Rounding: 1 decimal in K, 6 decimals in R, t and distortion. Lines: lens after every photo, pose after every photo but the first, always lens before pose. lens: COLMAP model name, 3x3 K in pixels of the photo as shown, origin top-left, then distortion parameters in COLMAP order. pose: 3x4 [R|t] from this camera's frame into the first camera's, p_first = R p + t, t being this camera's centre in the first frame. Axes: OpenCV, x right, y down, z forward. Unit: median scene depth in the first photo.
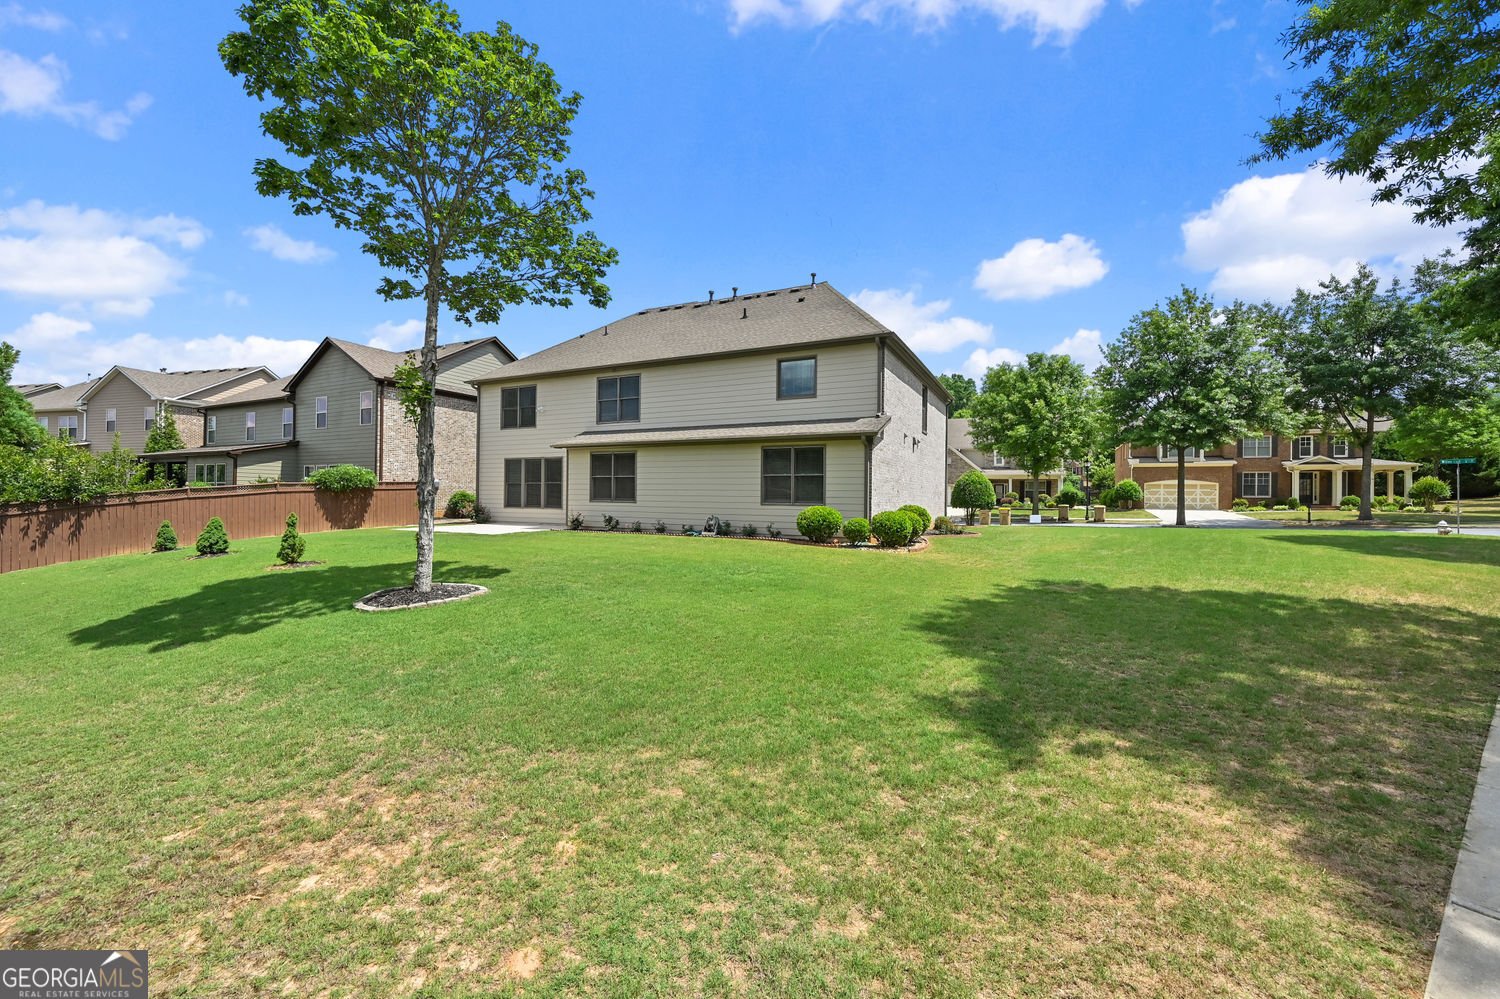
lens RADIAL K [[586.3, 0, 750.0], [0, 586.3, 499.5], [0, 0, 1]] dist [-0.001454, 0.000016]
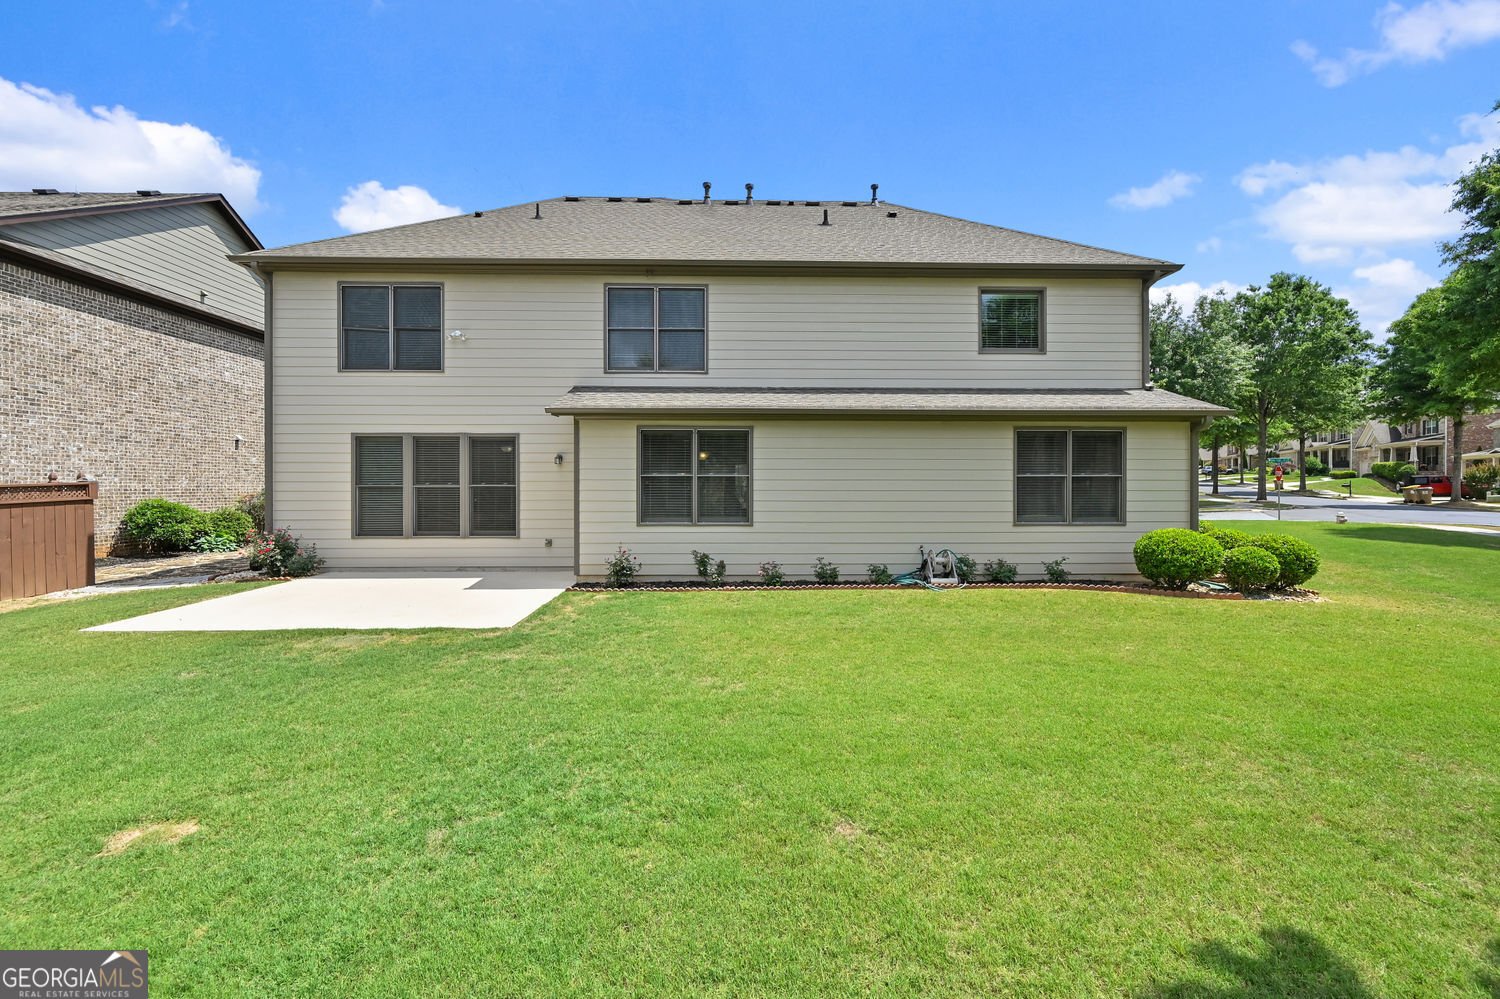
lens RADIAL K [[586.3, 0, 750.0], [0, 586.3, 499.5], [0, 0, 1]] dist [-0.001454, 0.000016]
pose [[0.884673, -0.021611, 0.465712, -0.396848], [0.010978, 0.999614, 0.025533, -0.028525], [-0.466083, -0.017476, 0.884568, 0.482355]]
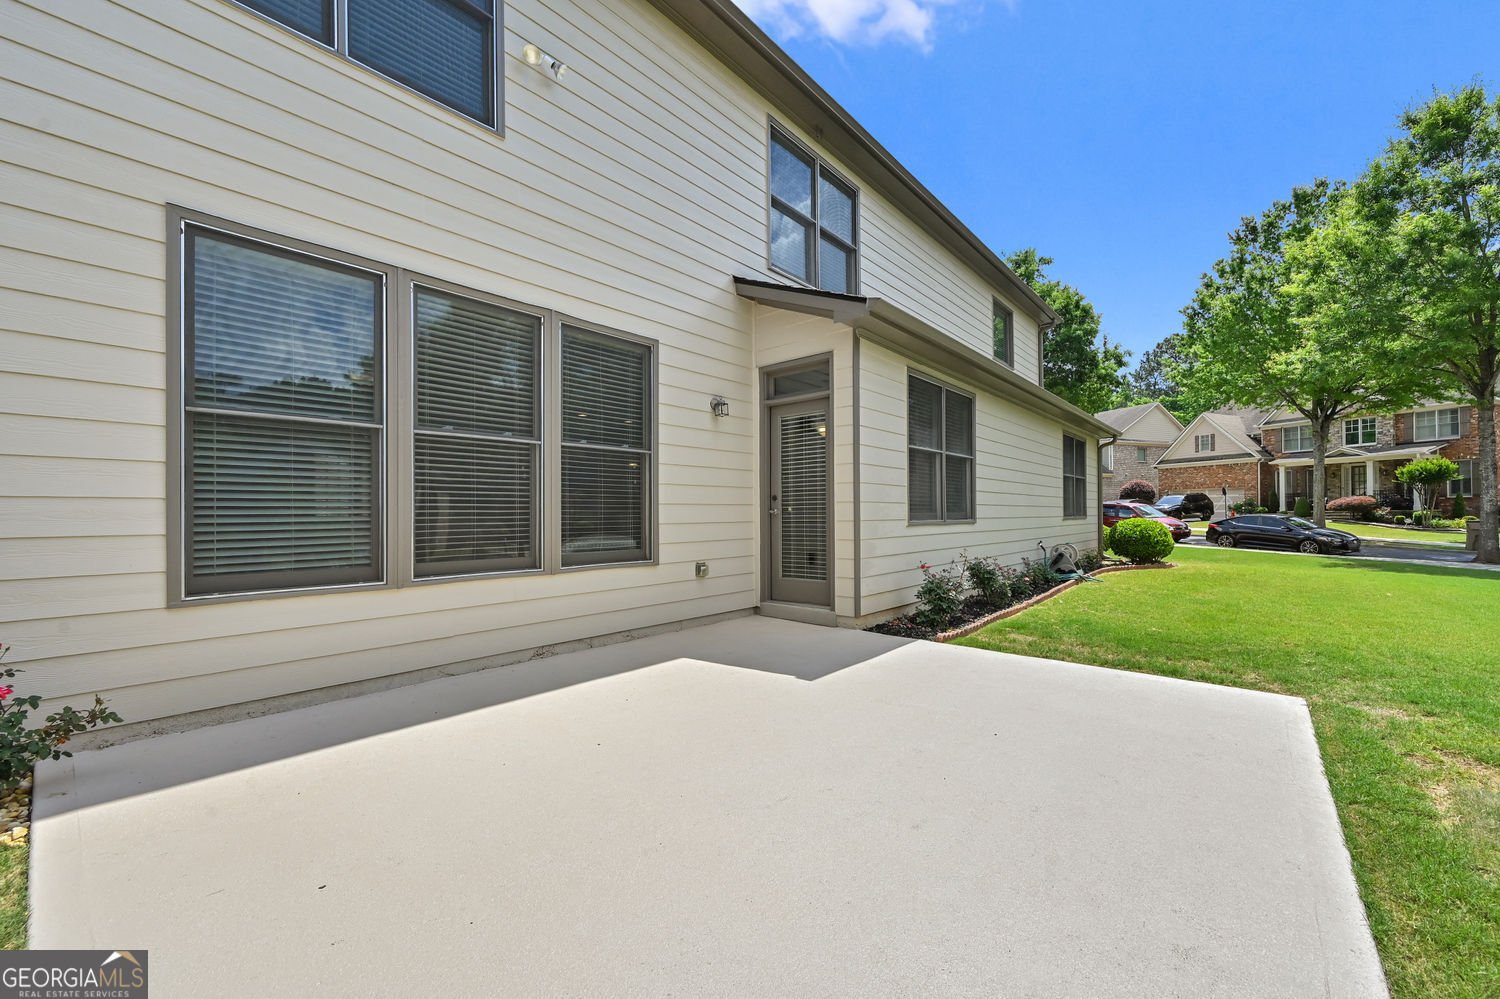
lens RADIAL K [[601.8, 0, 751.2], [0, 601.8, 515.3], [0, 0, 1]] dist [-0.001599, -0.000141]
pose [[0.241406, -0.019582, 0.970227, -0.572875], [0.004540, 0.999808, 0.019050, -0.007754], [-0.970414, -0.000194, 0.241448, 0.946866]]
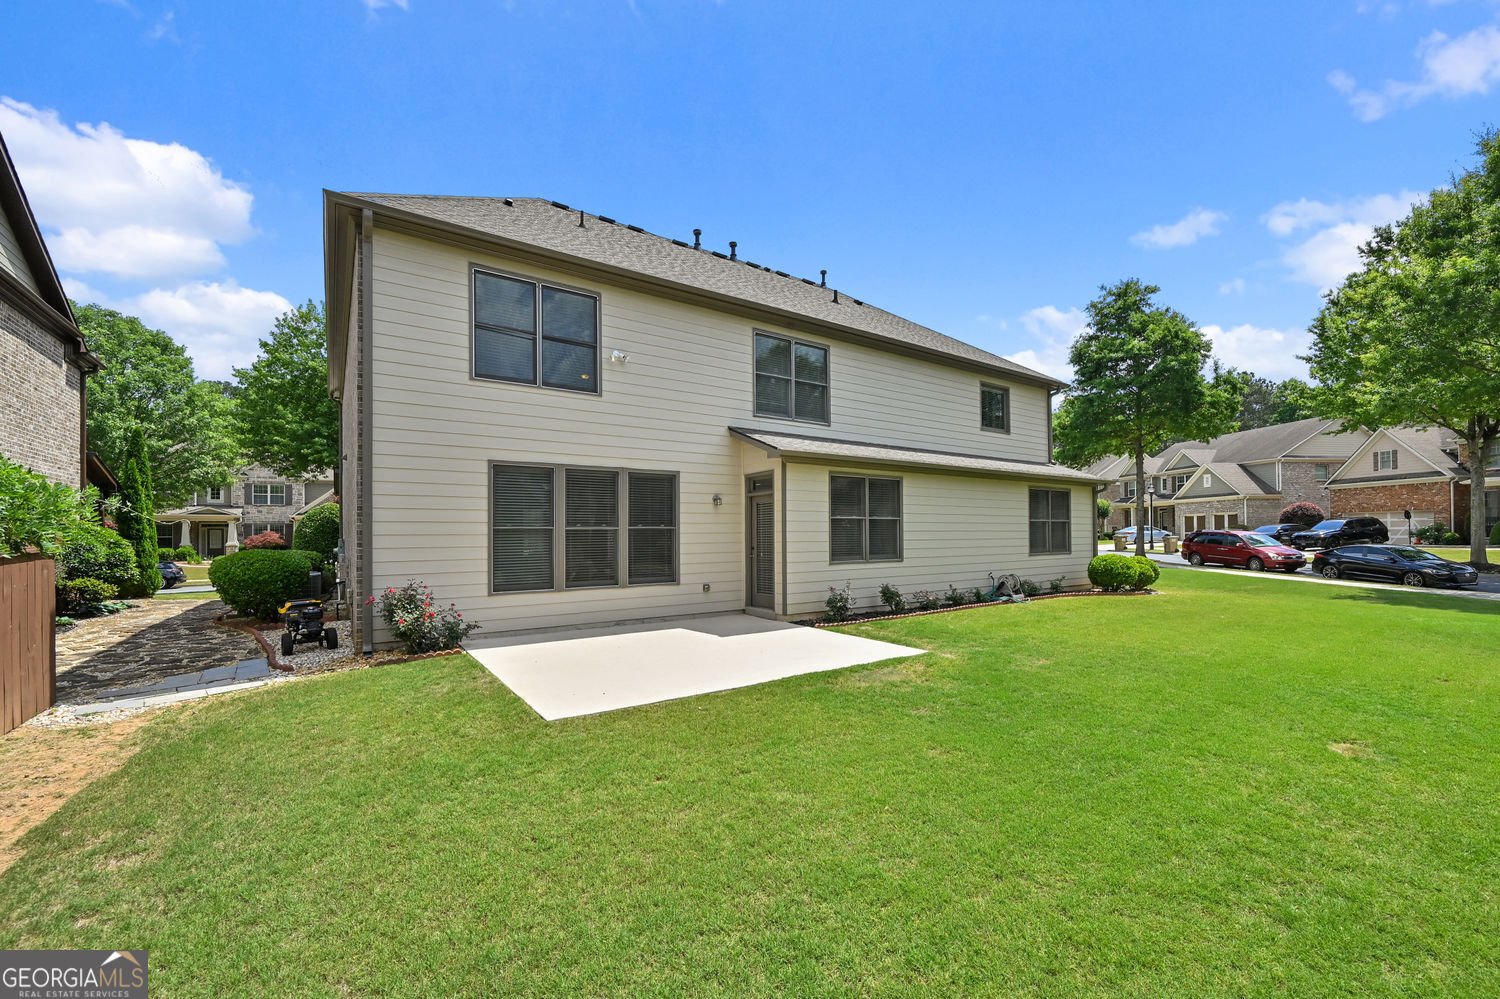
lens RADIAL K [[596.1, 0, 745.3], [0, 596.1, 531.2], [0, 0, 1]] dist [0.000425, 0.000002]
pose [[0.486352, -0.013036, 0.873665, -0.744117], [0.011572, 0.999897, 0.008477, -0.030412], [-0.873686, 0.005987, 0.486453, 0.755807]]
